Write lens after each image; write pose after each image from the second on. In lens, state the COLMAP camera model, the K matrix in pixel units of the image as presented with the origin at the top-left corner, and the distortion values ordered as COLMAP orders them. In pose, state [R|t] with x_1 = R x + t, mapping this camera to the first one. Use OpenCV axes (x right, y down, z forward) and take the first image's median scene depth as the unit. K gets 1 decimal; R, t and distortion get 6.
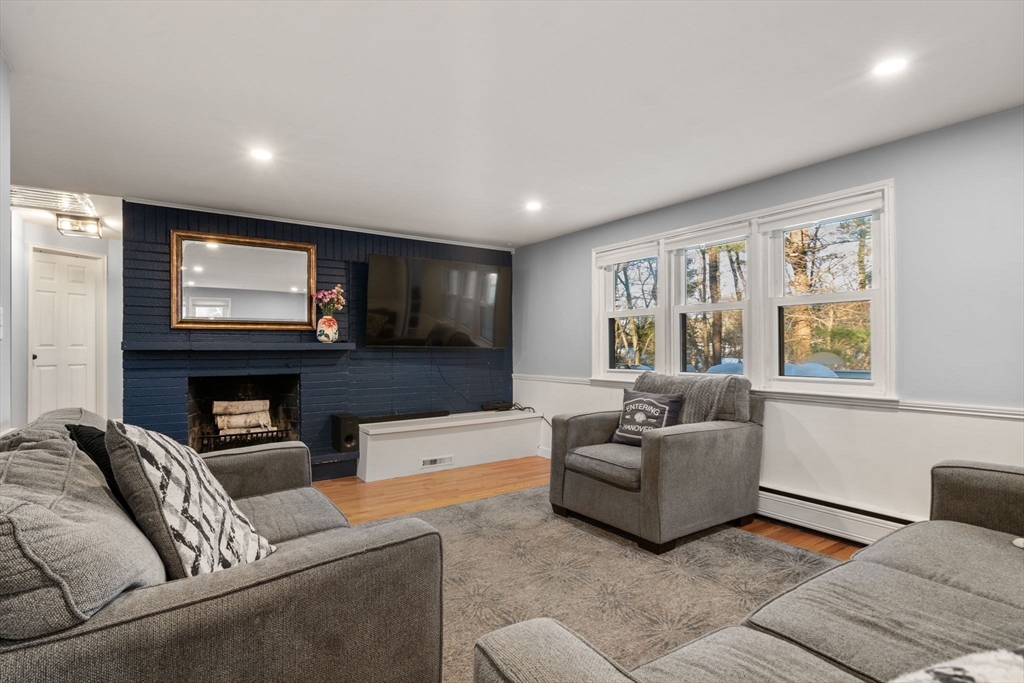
lens RADIAL K [[504.1, 0, 507.1], [0, 504.1, 338.4], [0, 0, 1]] dist [0.003061, 0.000360]
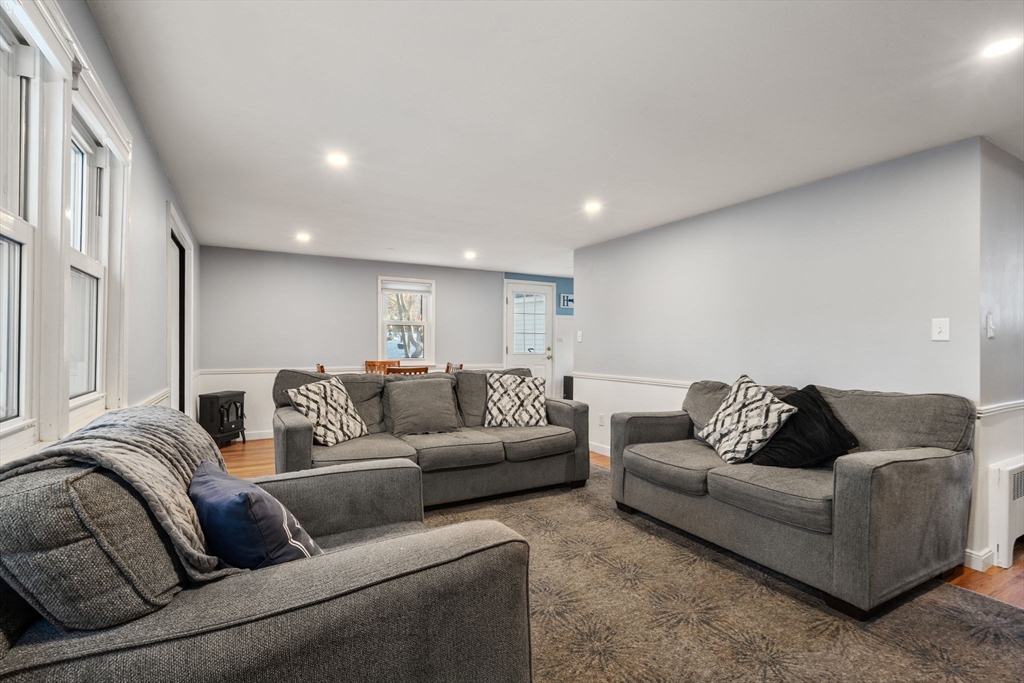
lens RADIAL K [[471.6, 0, 512.0], [0, 471.6, 341.5], [0, 0, 1]] dist [-0.003639, -0.000407]
pose [[-0.995929, -0.001780, 0.090129, 0.076633], [-0.004309, 0.999602, -0.027877, 0.024058], [-0.090043, -0.028151, -0.995540, 1.467451]]
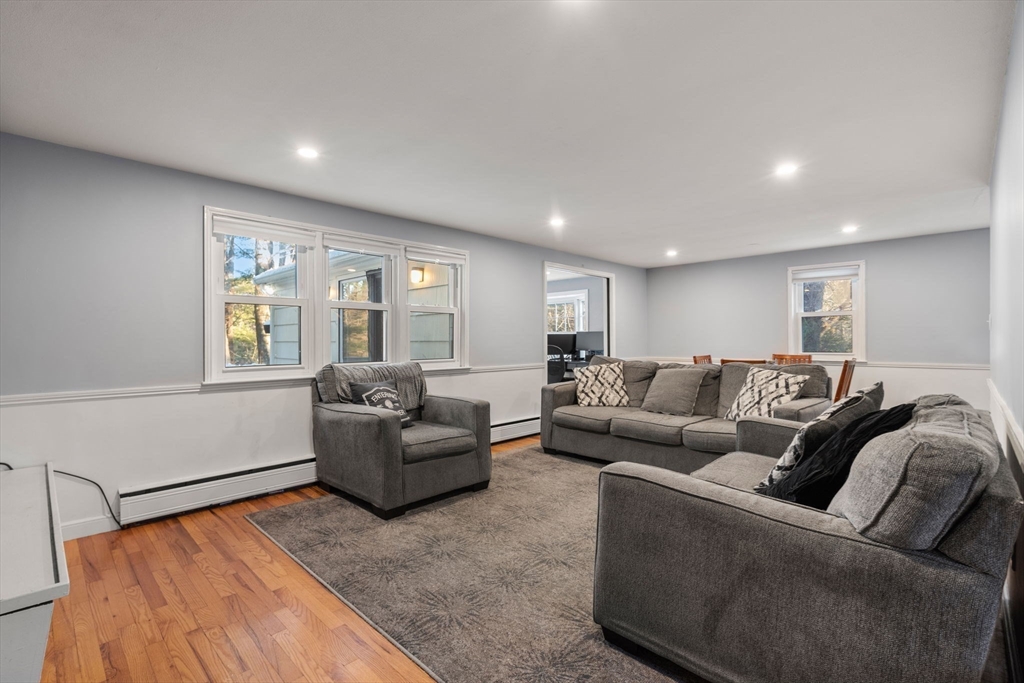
lens RADIAL K [[471.6, 0, 512.0], [0, 471.6, 341.5], [0, 0, 1]] dist [-0.003639, -0.000407]
pose [[-0.199972, 0.000055, 0.979802, -0.851700], [-0.015474, 0.999875, -0.003214, 0.022410], [-0.979679, -0.015804, -0.199947, 1.028298]]
